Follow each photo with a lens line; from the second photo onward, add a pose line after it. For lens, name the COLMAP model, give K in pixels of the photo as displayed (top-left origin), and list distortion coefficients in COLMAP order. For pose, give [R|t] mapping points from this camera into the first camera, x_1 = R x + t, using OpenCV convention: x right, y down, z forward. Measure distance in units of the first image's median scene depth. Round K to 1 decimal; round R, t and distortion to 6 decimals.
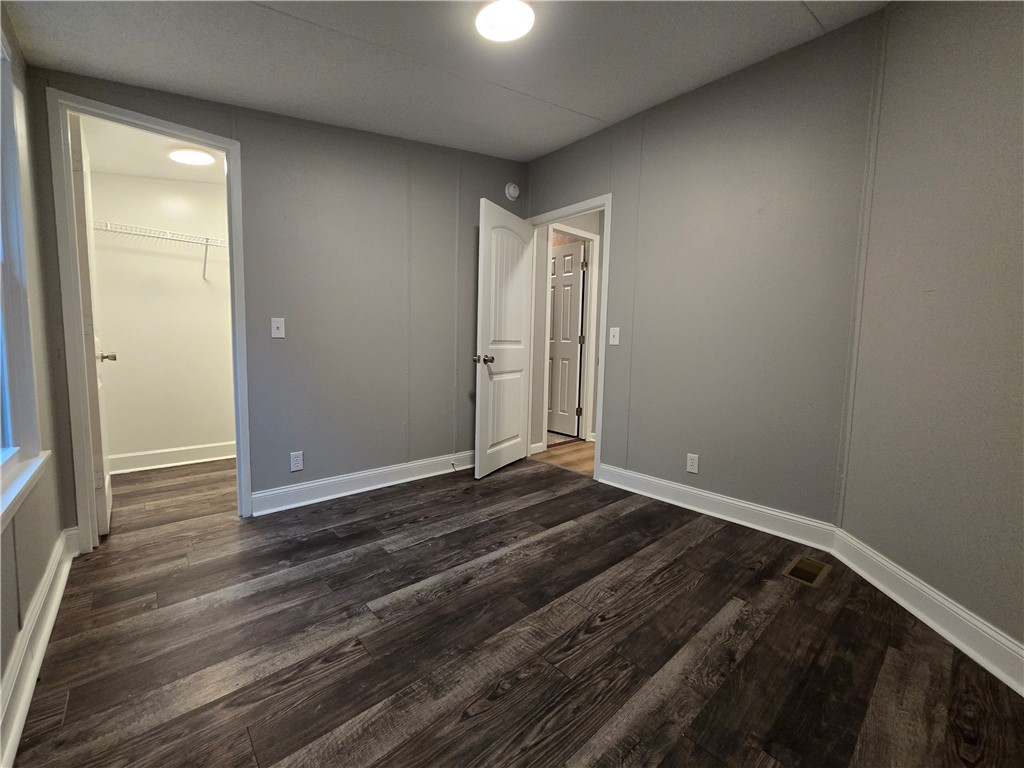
lens RADIAL K [[421.6, 0, 511.7], [0, 421.6, 380.1], [0, 0, 1]] dist [-0.010318, 0.001788]
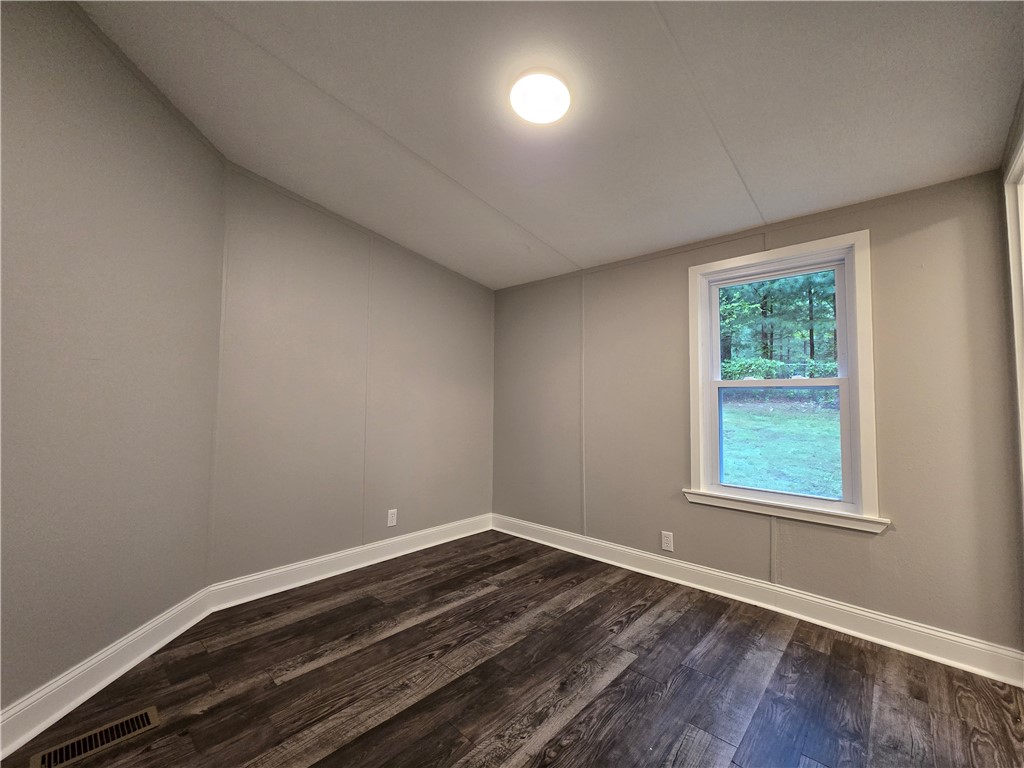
lens RADIAL K [[421.6, 0, 511.6], [0, 421.6, 376.2], [0, 0, 1]] dist [-0.010318, 0.001788]
pose [[-0.995198, -0.037251, -0.090520, 0.124767], [-0.039338, 0.998997, 0.021387, -0.235553], [0.089633, 0.024845, -0.995665, 2.094811]]
